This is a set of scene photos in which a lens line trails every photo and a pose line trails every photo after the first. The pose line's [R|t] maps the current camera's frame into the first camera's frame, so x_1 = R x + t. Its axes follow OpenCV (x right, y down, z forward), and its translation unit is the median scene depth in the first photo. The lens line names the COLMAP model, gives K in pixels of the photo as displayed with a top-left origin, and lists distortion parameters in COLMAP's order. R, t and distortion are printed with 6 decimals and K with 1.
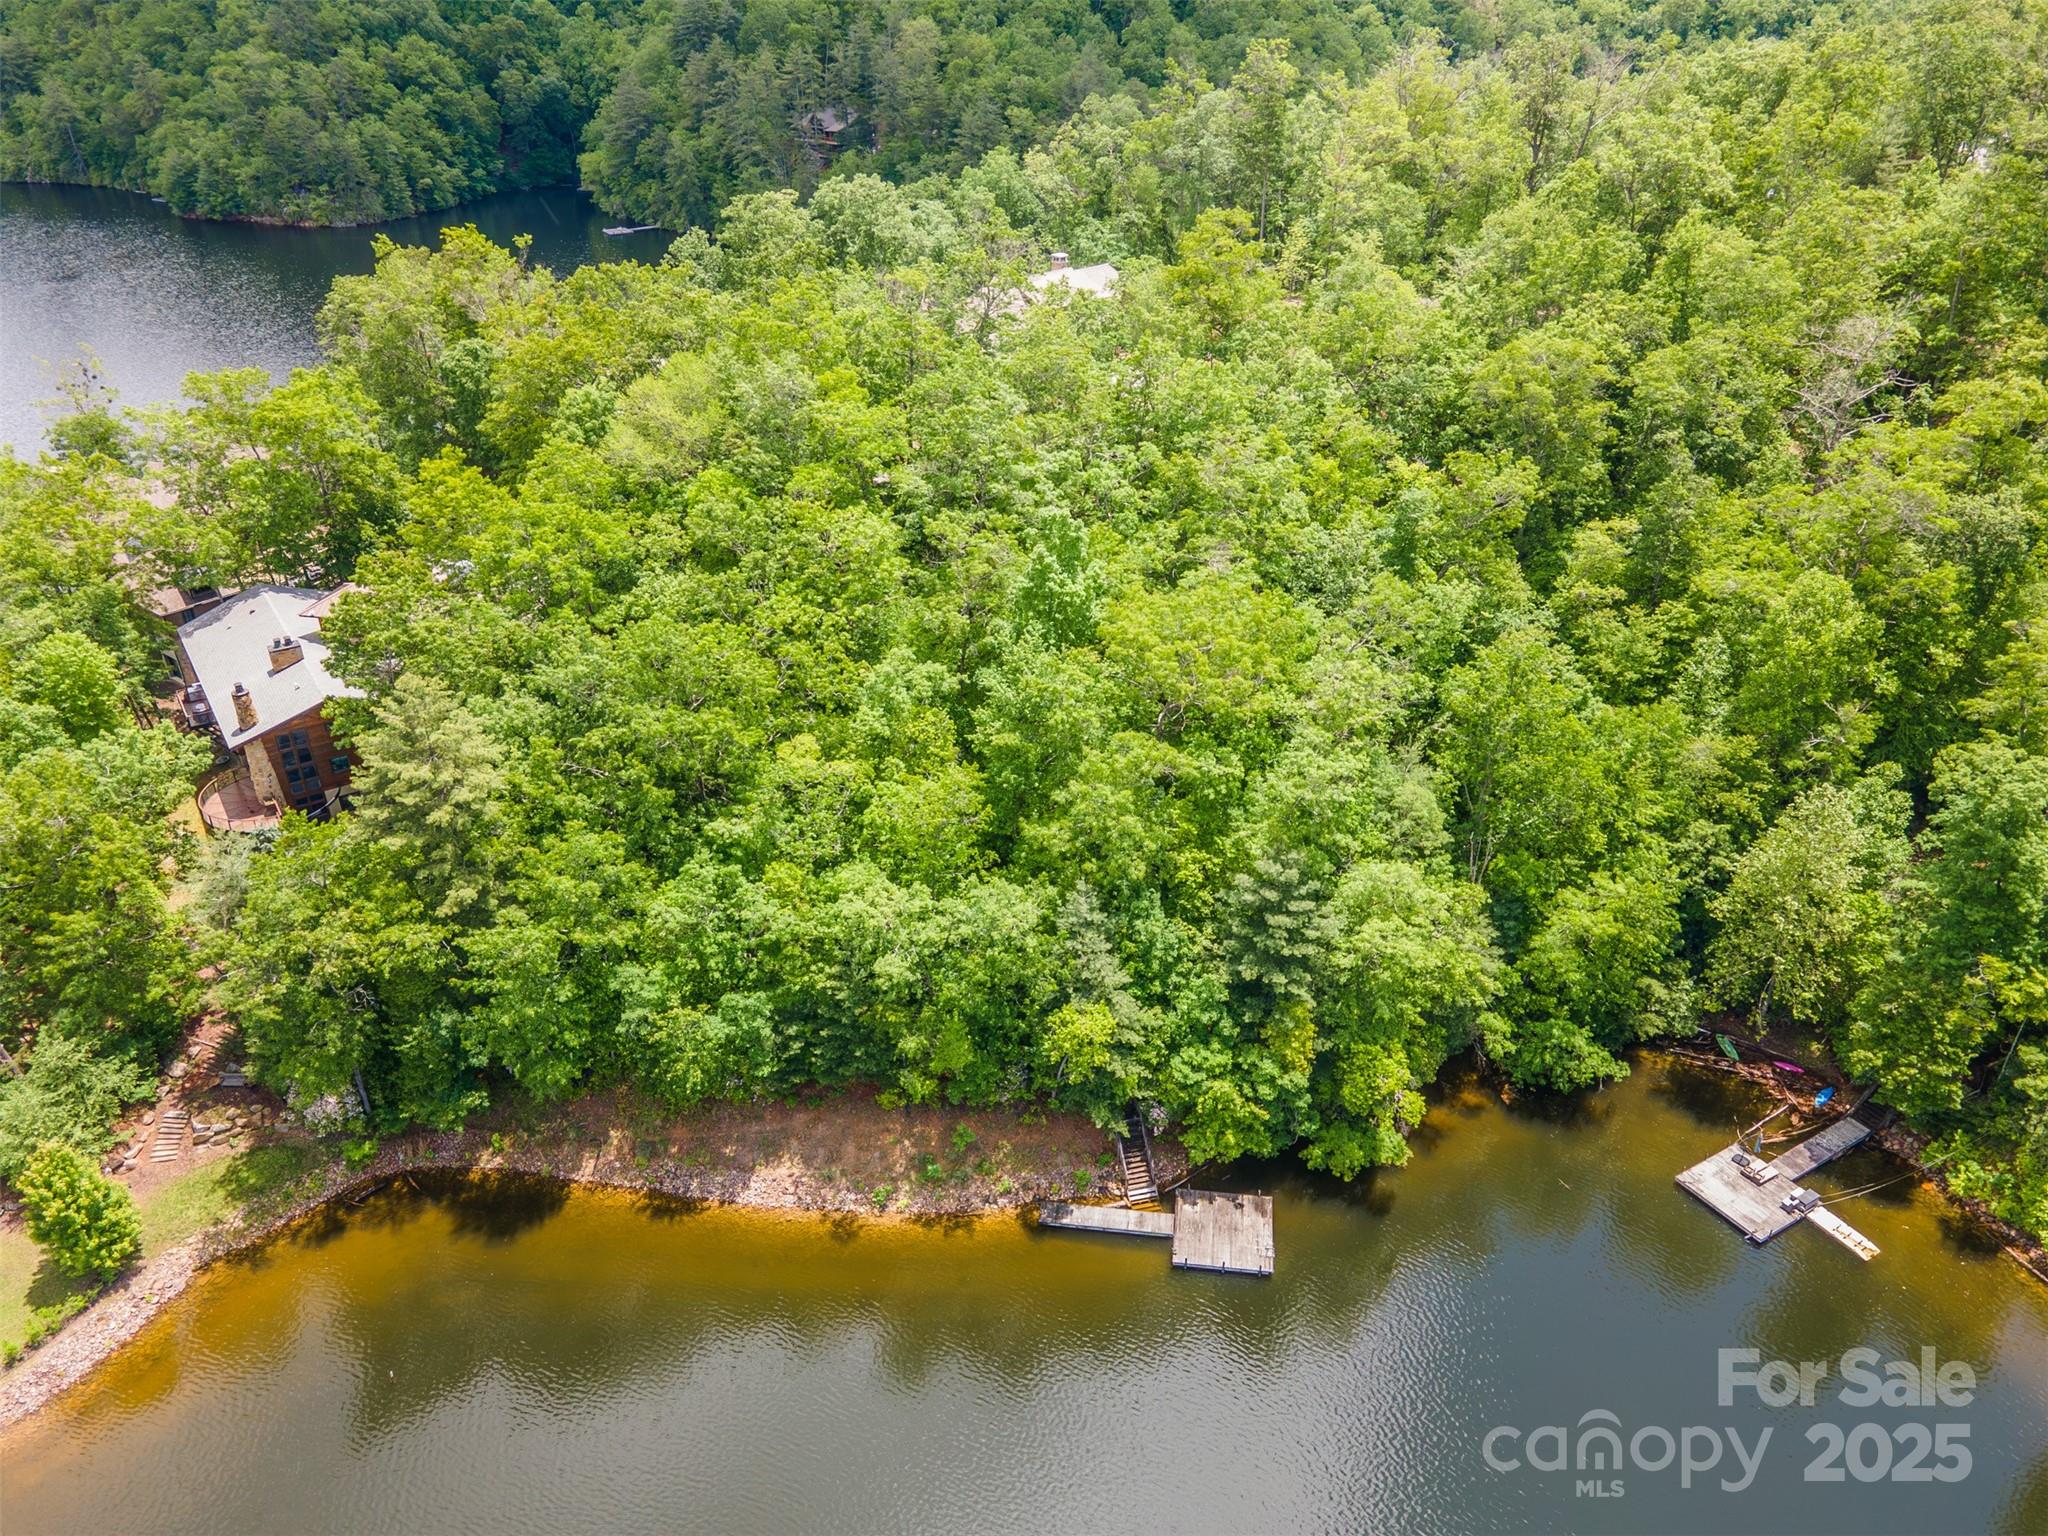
lens RADIAL K [[1488.3, 0, 1025.5], [0, 1488.3, 754.6], [0, 0, 1]] dist [0.011862, 0.060613]
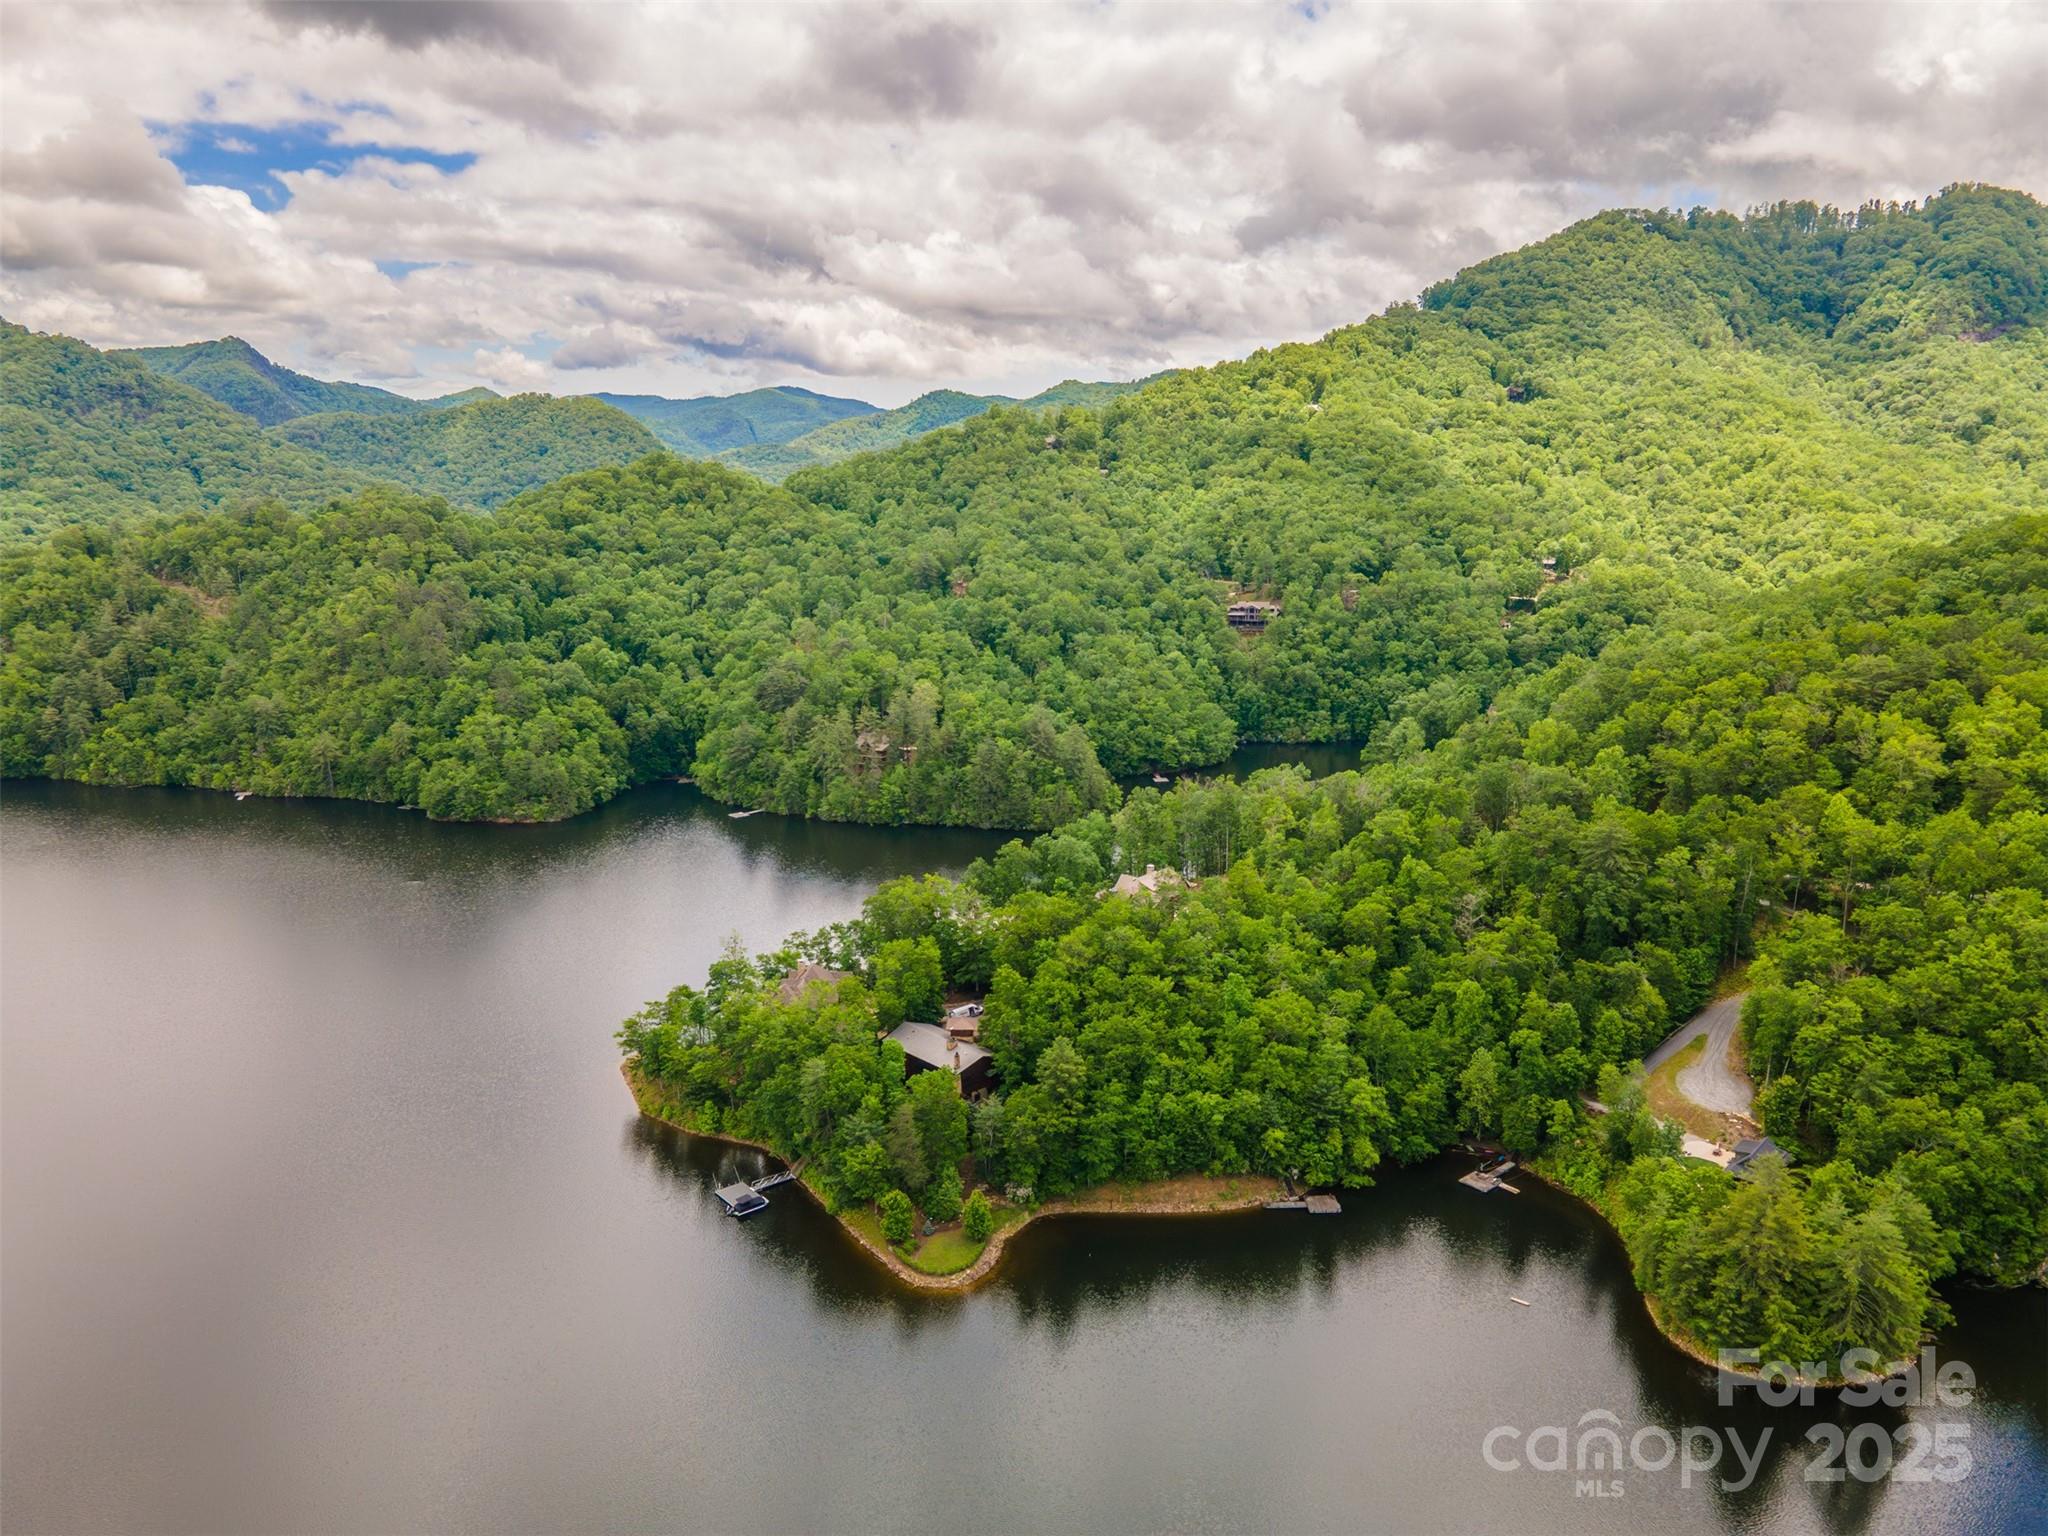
lens RADIAL K [[1488.3, 0, 1025.5], [0, 1488.3, 754.6], [0, 0, 1]] dist [0.011862, 0.060613]
pose [[0.985822, -0.032467, 0.164625, -0.872688], [0.081440, 0.950377, -0.300253, 0.286408], [-0.146707, 0.309403, 0.939546, -1.918582]]
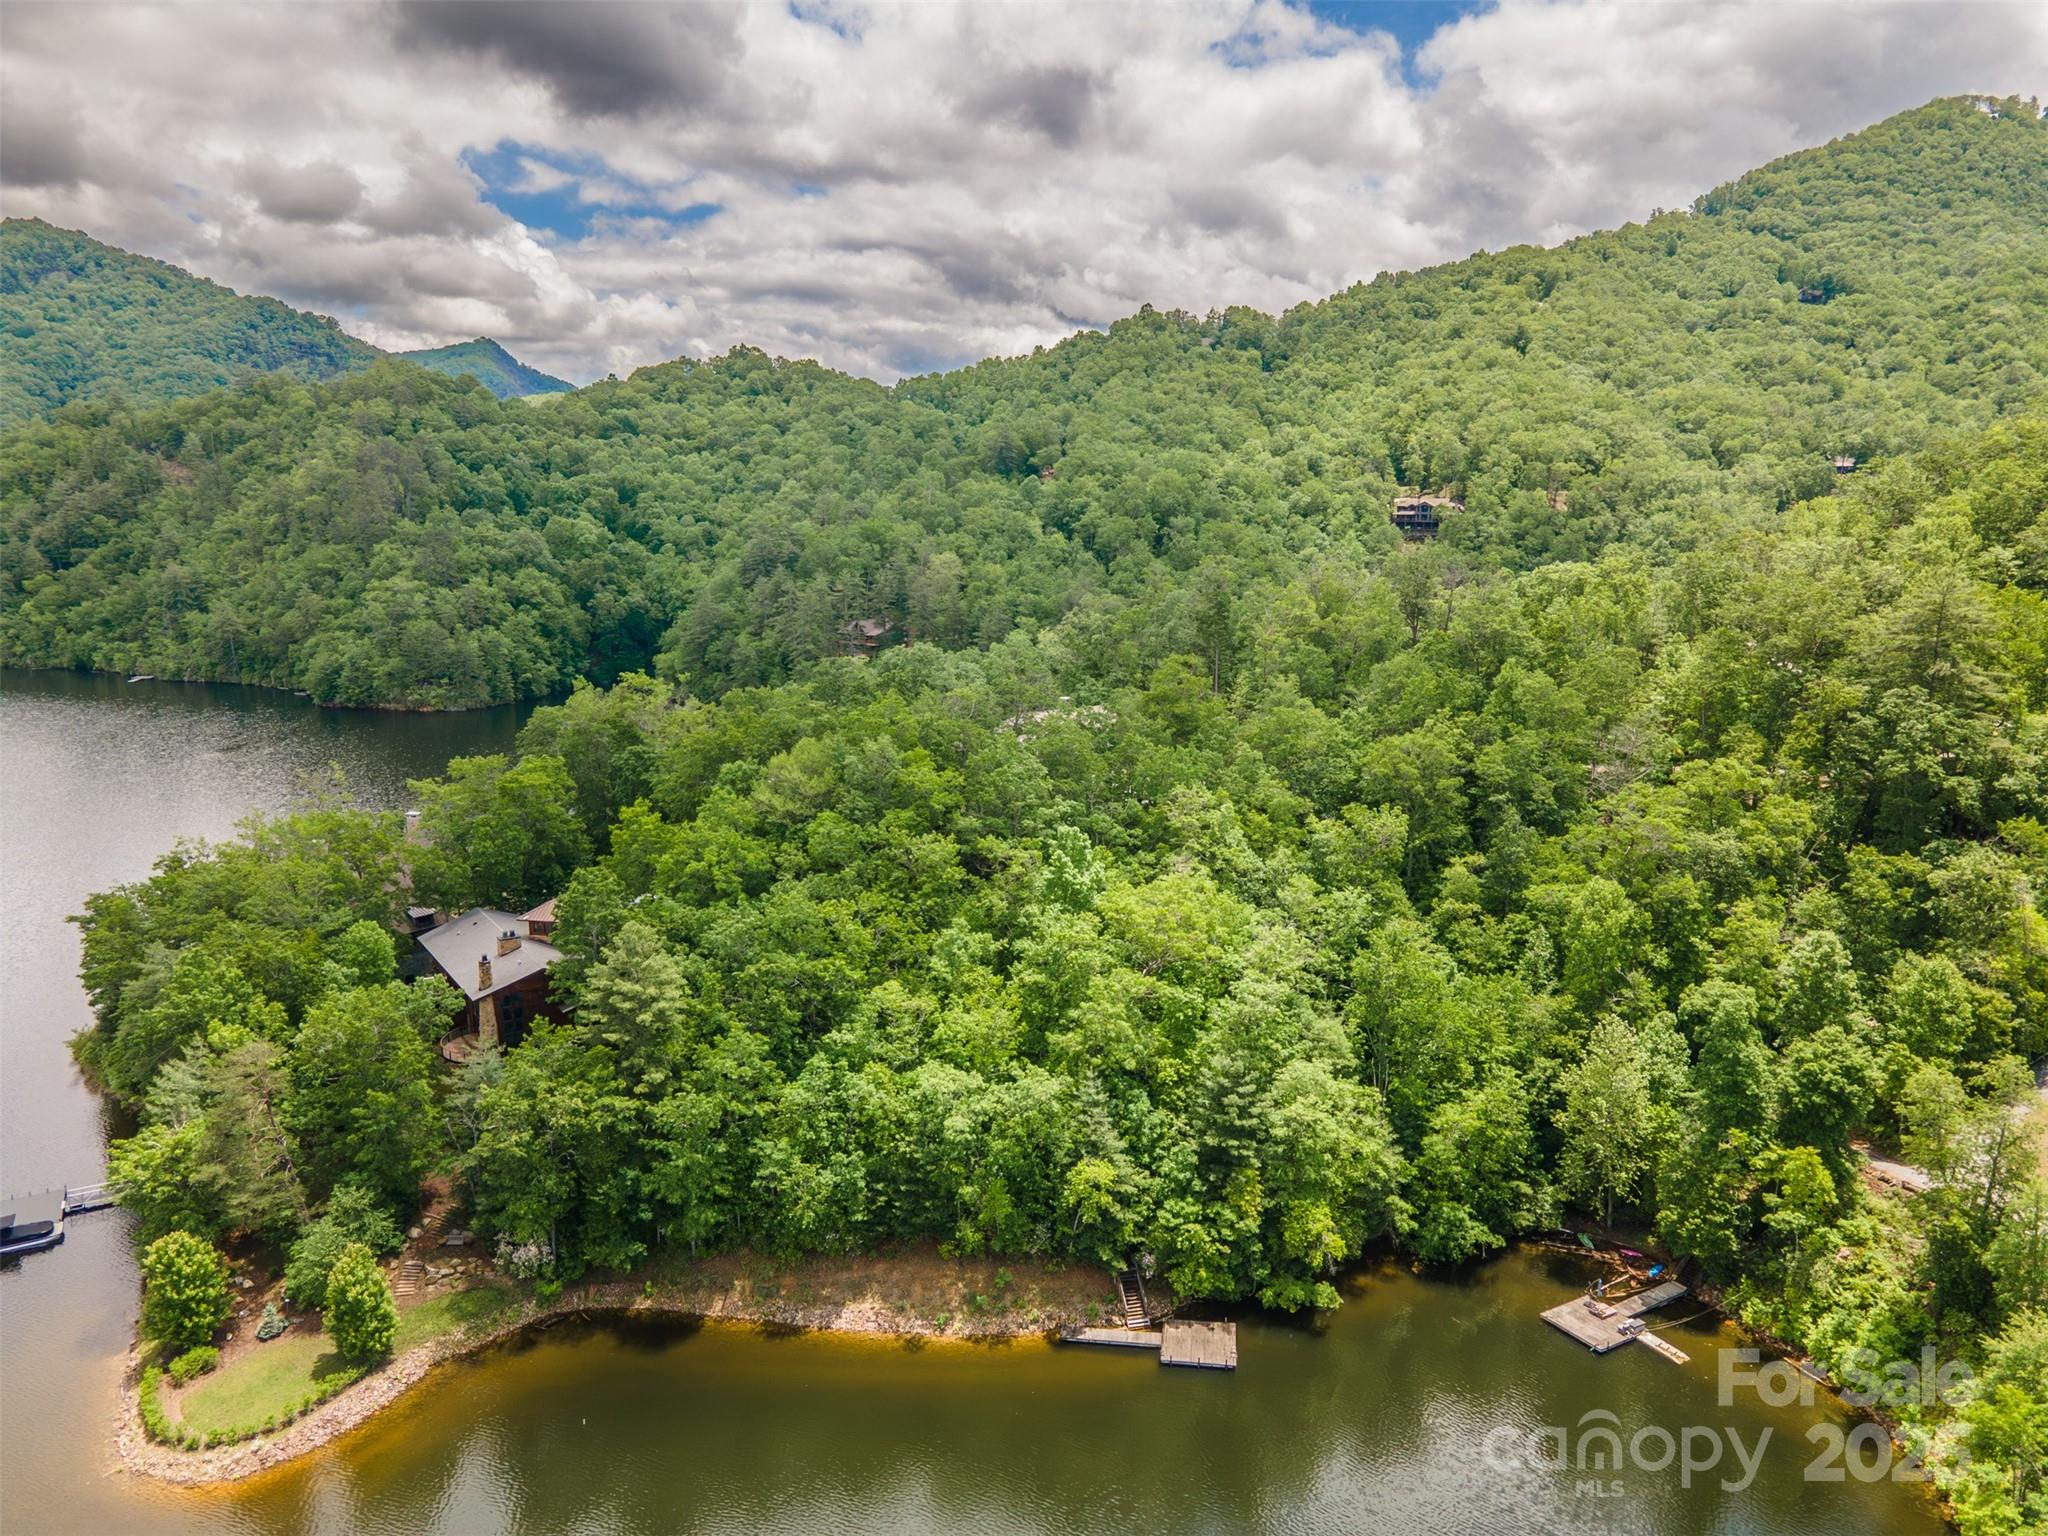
lens RADIAL K [[1488.3, 0, 1025.5], [0, 1488.3, 754.6], [0, 0, 1]] dist [0.011862, 0.060613]
pose [[0.999985, 0.004826, 0.002412, -0.025817], [-0.003783, 0.945881, -0.324491, 0.234318], [-0.003847, 0.324478, 0.945886, -0.392500]]
